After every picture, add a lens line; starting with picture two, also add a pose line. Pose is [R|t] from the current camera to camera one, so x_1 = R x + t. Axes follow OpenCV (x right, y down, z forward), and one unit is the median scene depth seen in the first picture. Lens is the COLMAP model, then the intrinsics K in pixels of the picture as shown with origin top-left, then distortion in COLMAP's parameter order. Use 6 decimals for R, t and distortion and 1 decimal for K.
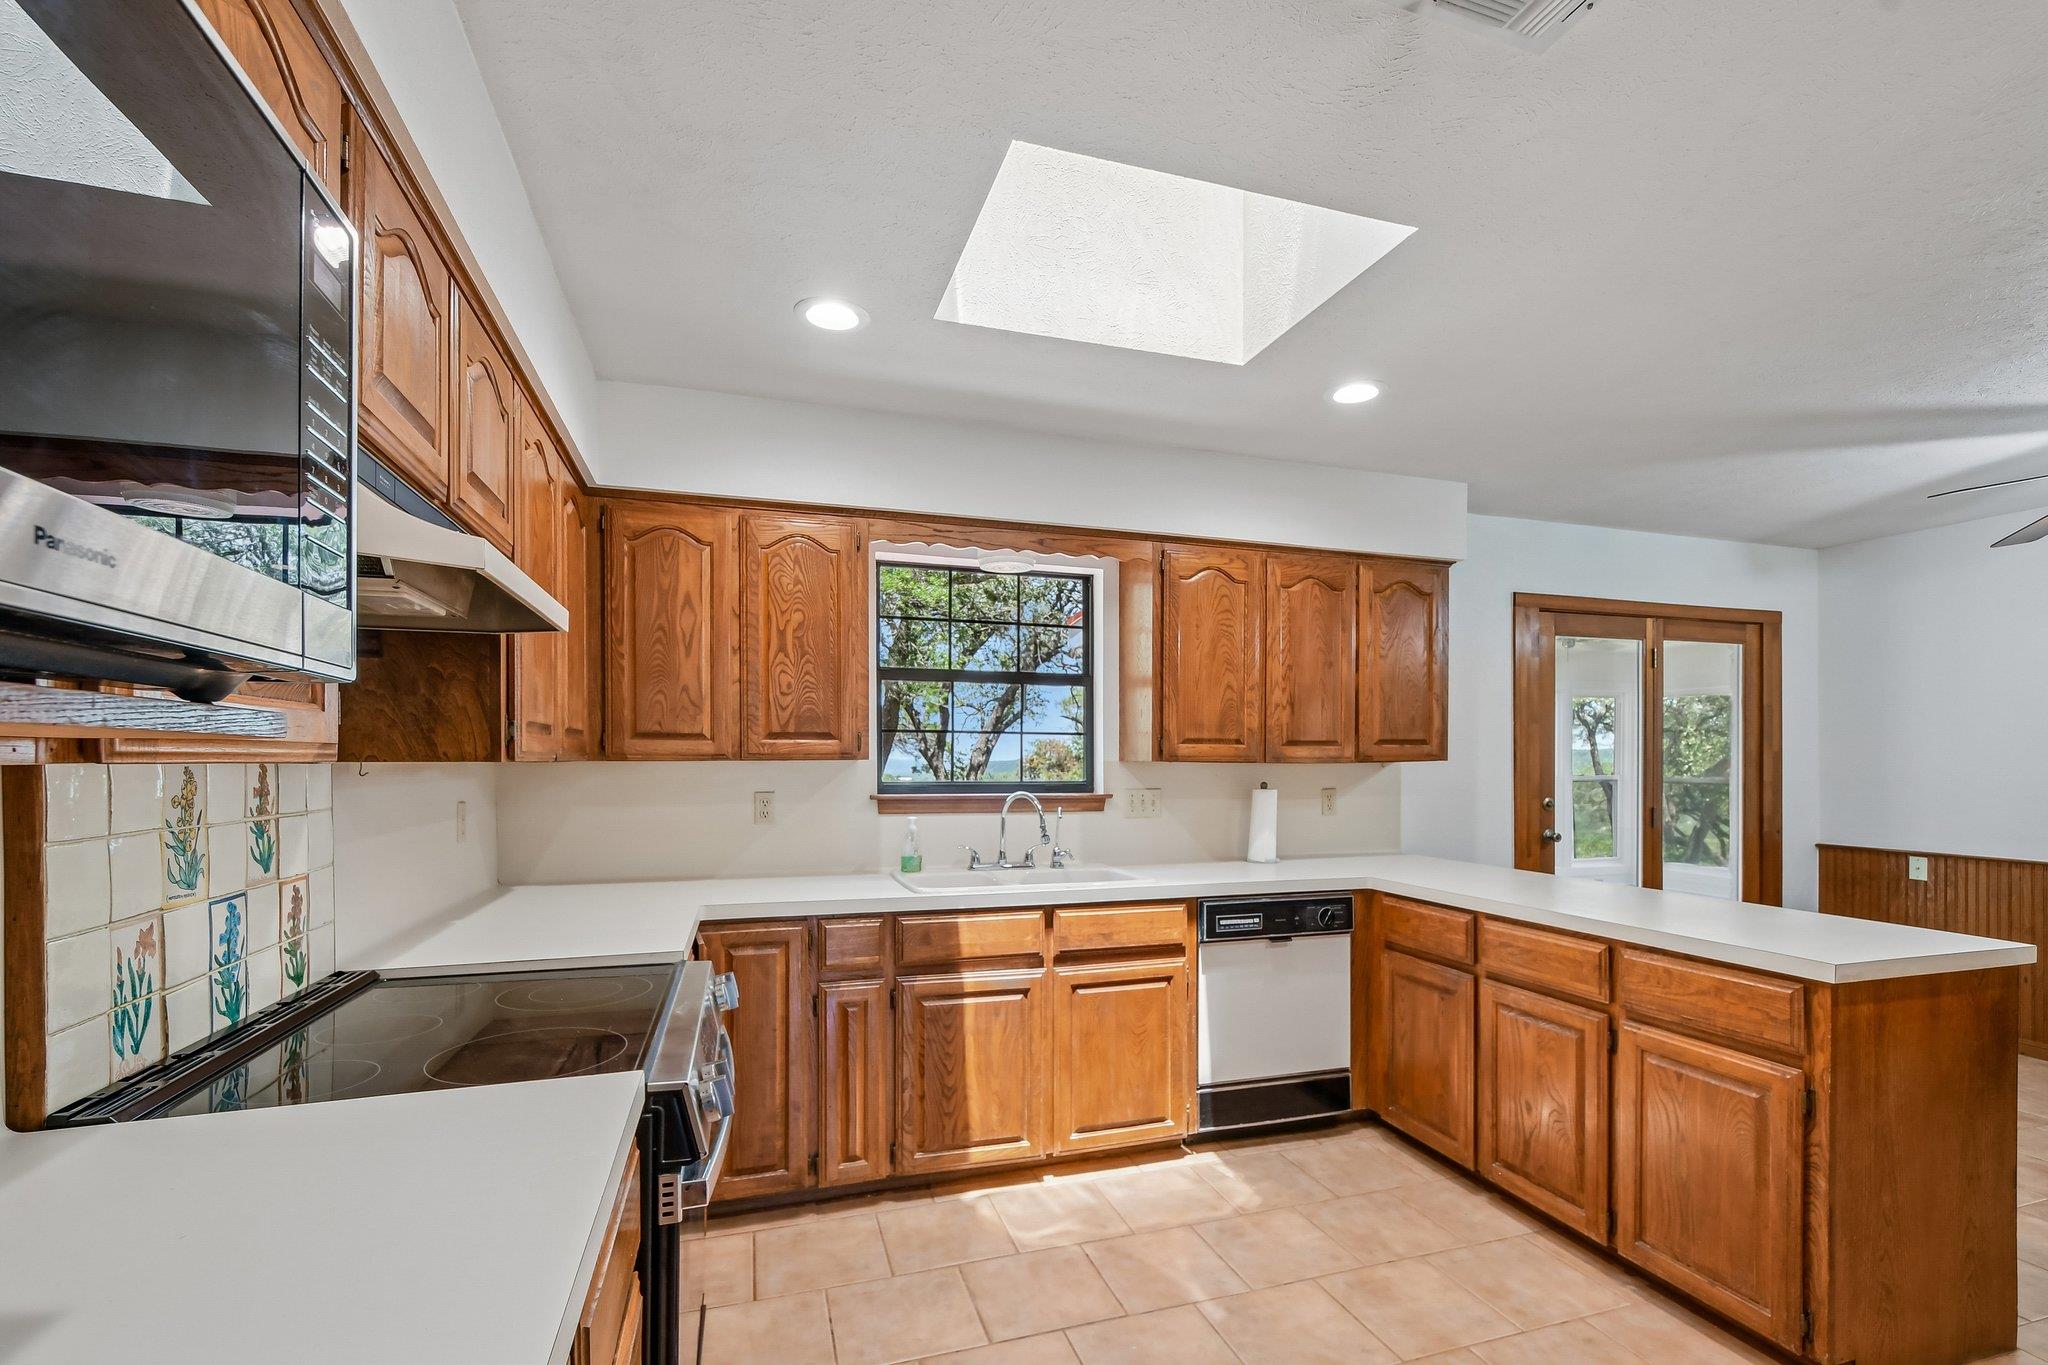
lens RADIAL K [[900.6, 0, 1038.9], [0, 900.6, 763.3], [0, 0, 1]] dist [-0.000090, -0.001186]
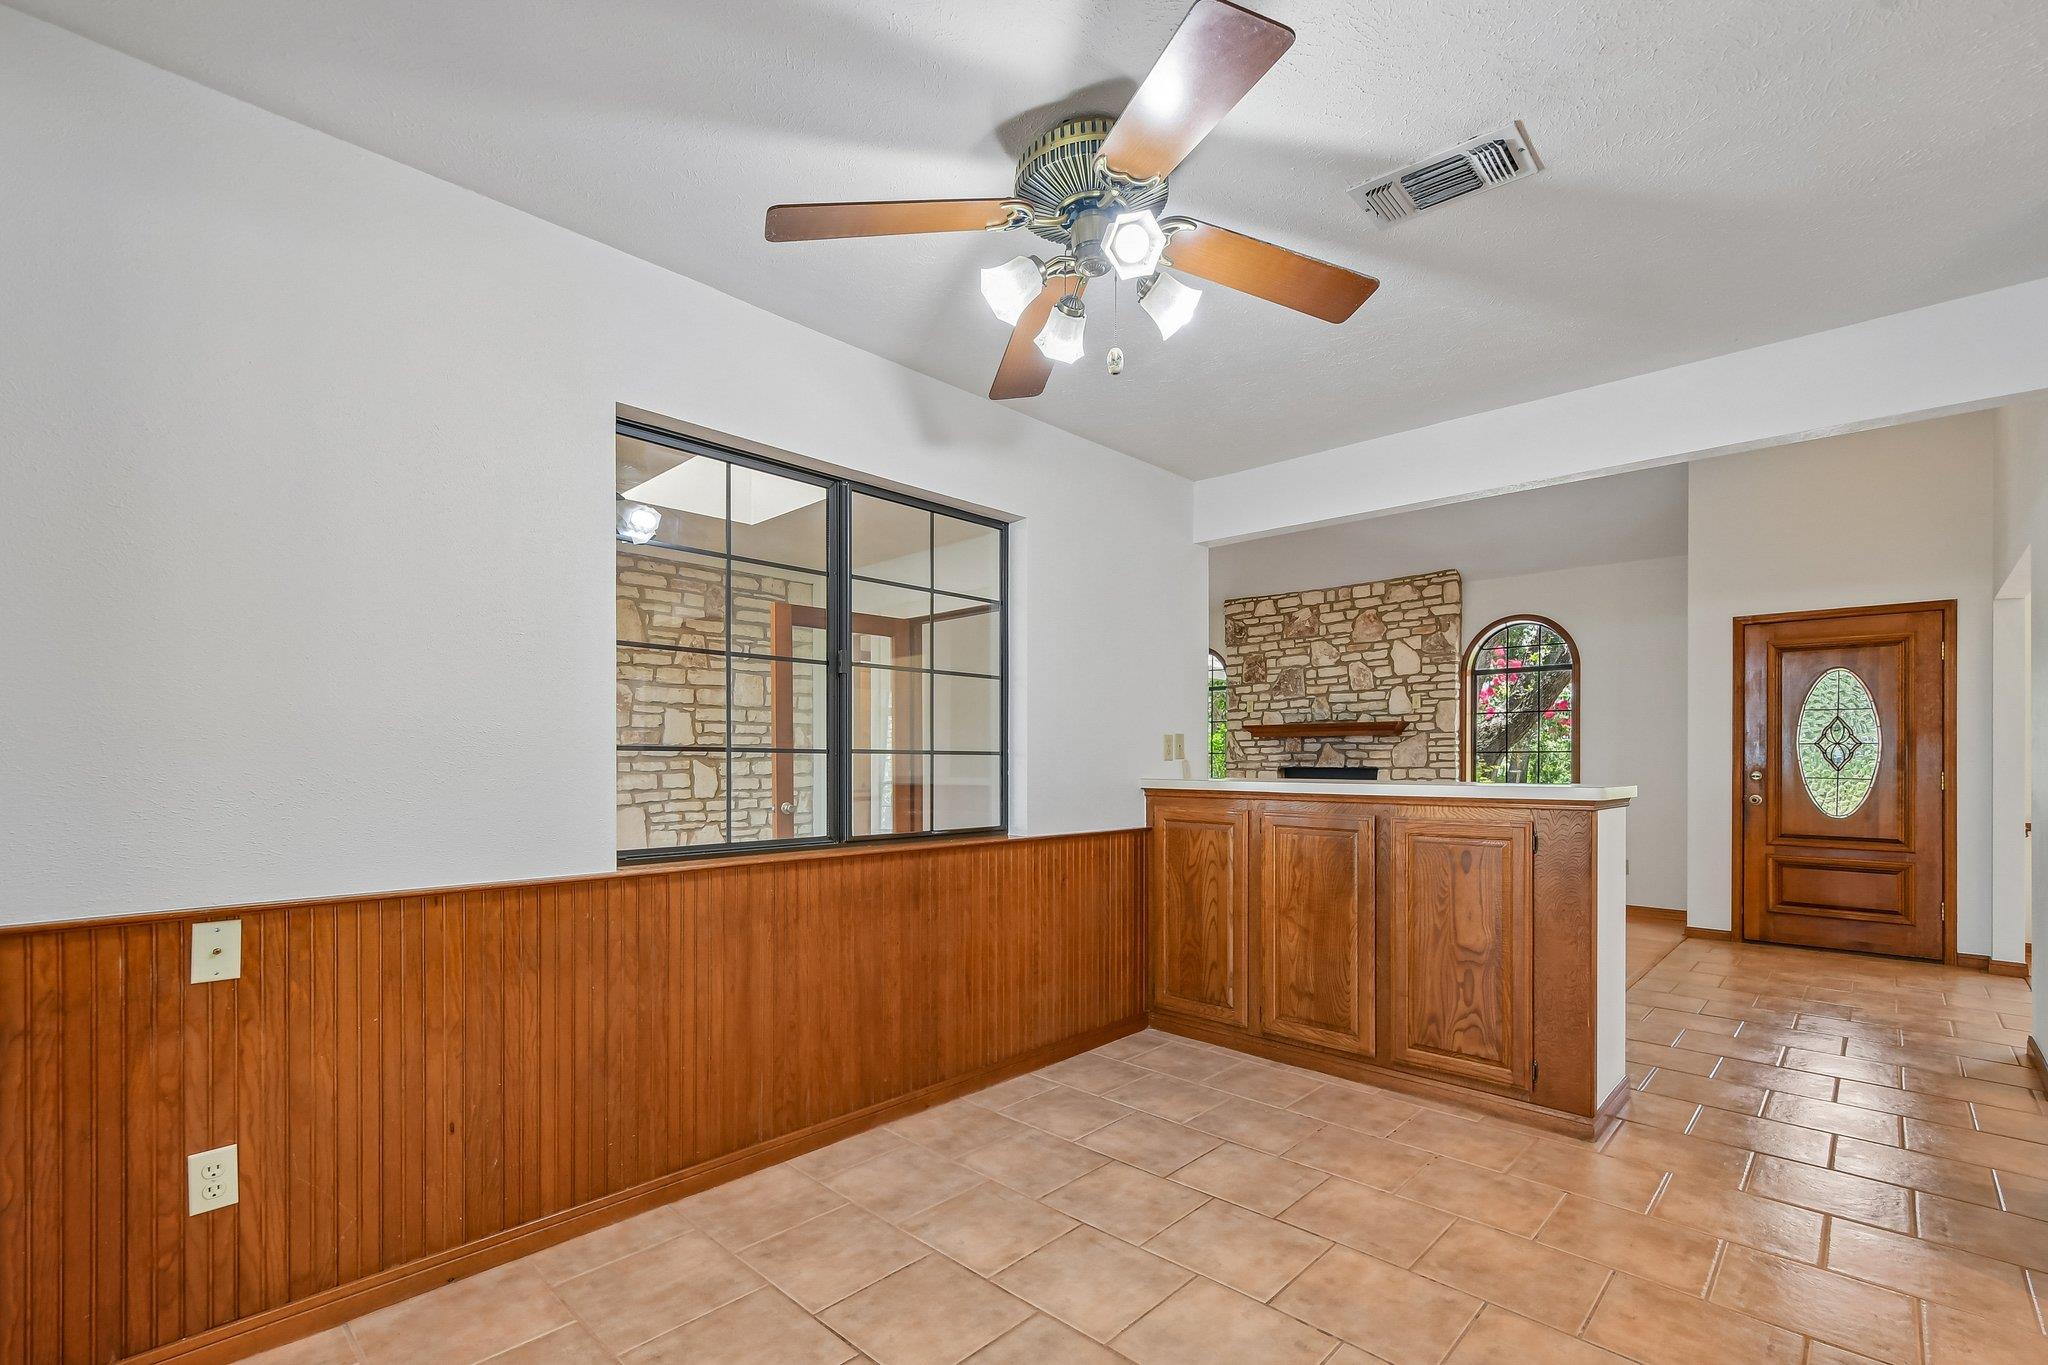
lens RADIAL K [[900.6, 0, 1038.9], [0, 900.6, 763.3], [0, 0, 1]] dist [-0.000090, -0.001186]
pose [[-0.482134, -0.005517, 0.876080, 0.586841], [0.000549, 0.999978, 0.006599, 0.041417], [-0.876097, 0.003662, -0.482121, 1.105225]]
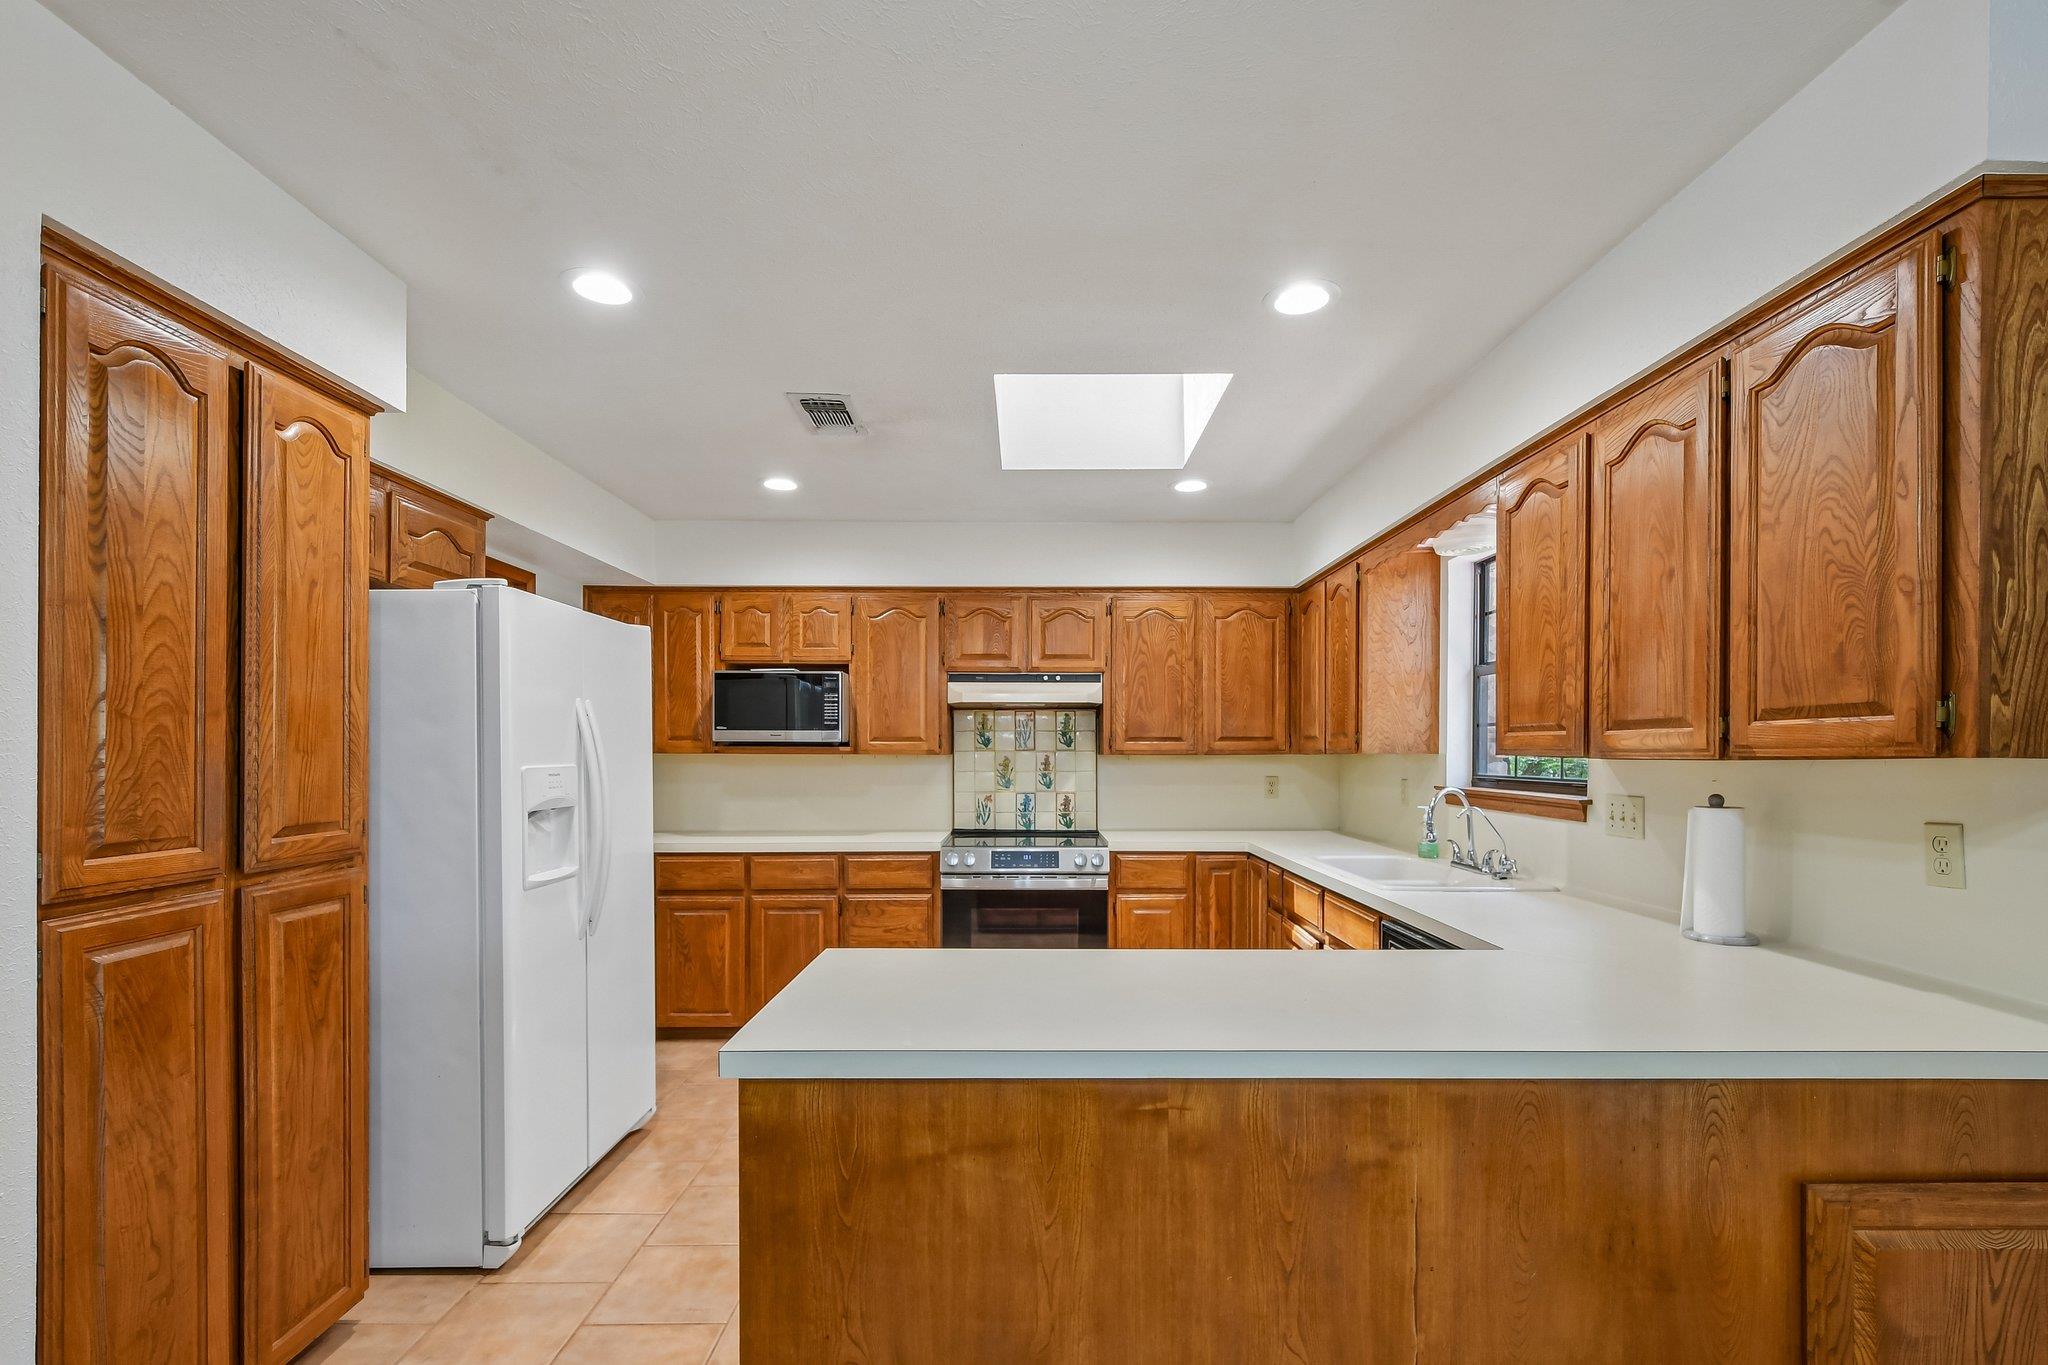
lens RADIAL K [[912.2, 0, 1036.4], [0, 912.2, 757.6], [0, 0, 1]] dist [0.004086, -0.003755]
pose [[-0.292830, 0.003871, -0.956157, 0.948031], [-0.005168, 0.999971, 0.005631, -0.002692], [0.956150, 0.006591, -0.292802, 0.800810]]
